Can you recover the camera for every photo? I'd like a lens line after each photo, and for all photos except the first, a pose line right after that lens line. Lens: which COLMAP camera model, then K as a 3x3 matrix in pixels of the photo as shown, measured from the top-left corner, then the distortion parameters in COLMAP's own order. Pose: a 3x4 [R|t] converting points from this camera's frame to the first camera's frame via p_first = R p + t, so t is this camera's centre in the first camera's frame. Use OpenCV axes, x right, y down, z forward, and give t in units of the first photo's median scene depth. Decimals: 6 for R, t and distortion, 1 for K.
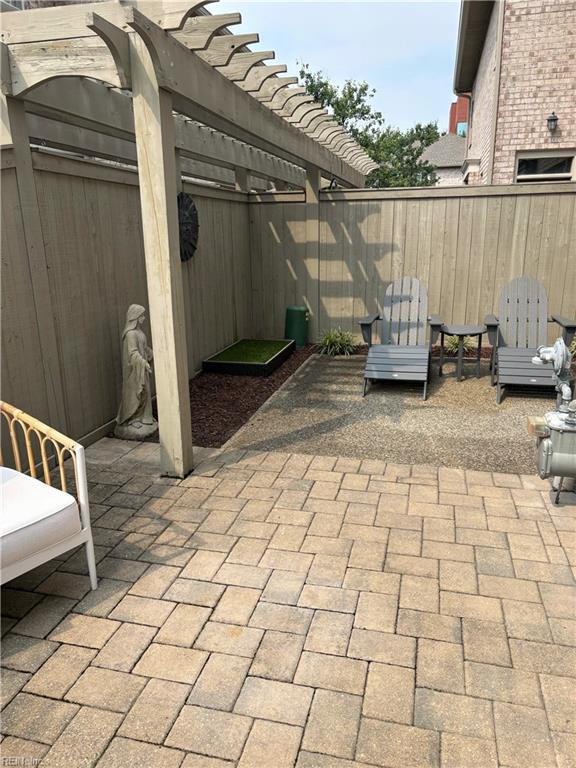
lens RADIAL K [[567.4, 0, 287.8], [0, 567.4, 385.8], [0, 0, 1]] dist [-0.002631, -0.001345]
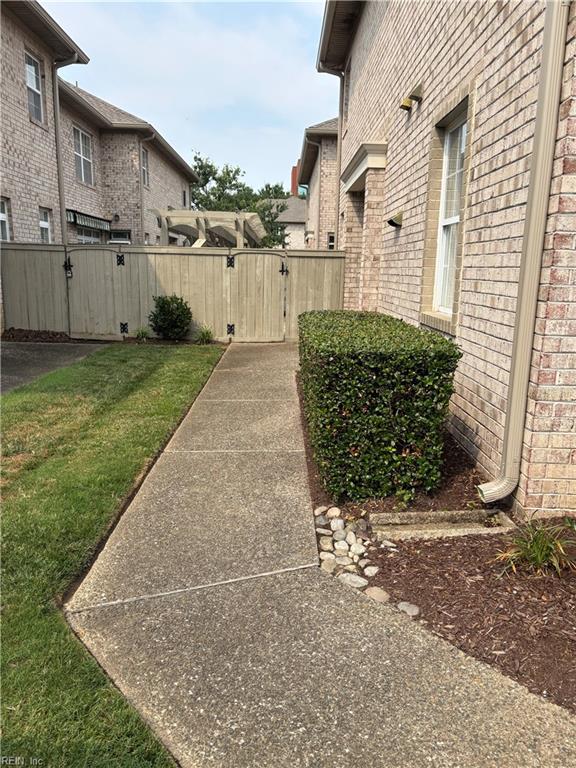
lens RADIAL K [[567.4, 0, 288.7], [0, 567.4, 384.5], [0, 0, 1]] dist [-0.002631, -0.001345]
pose [[0.965677, -0.022679, 0.258752, -0.128188], [0.039635, 0.997381, -0.060503, 0.119178], [-0.256702, 0.068682, 0.964047, -0.404864]]
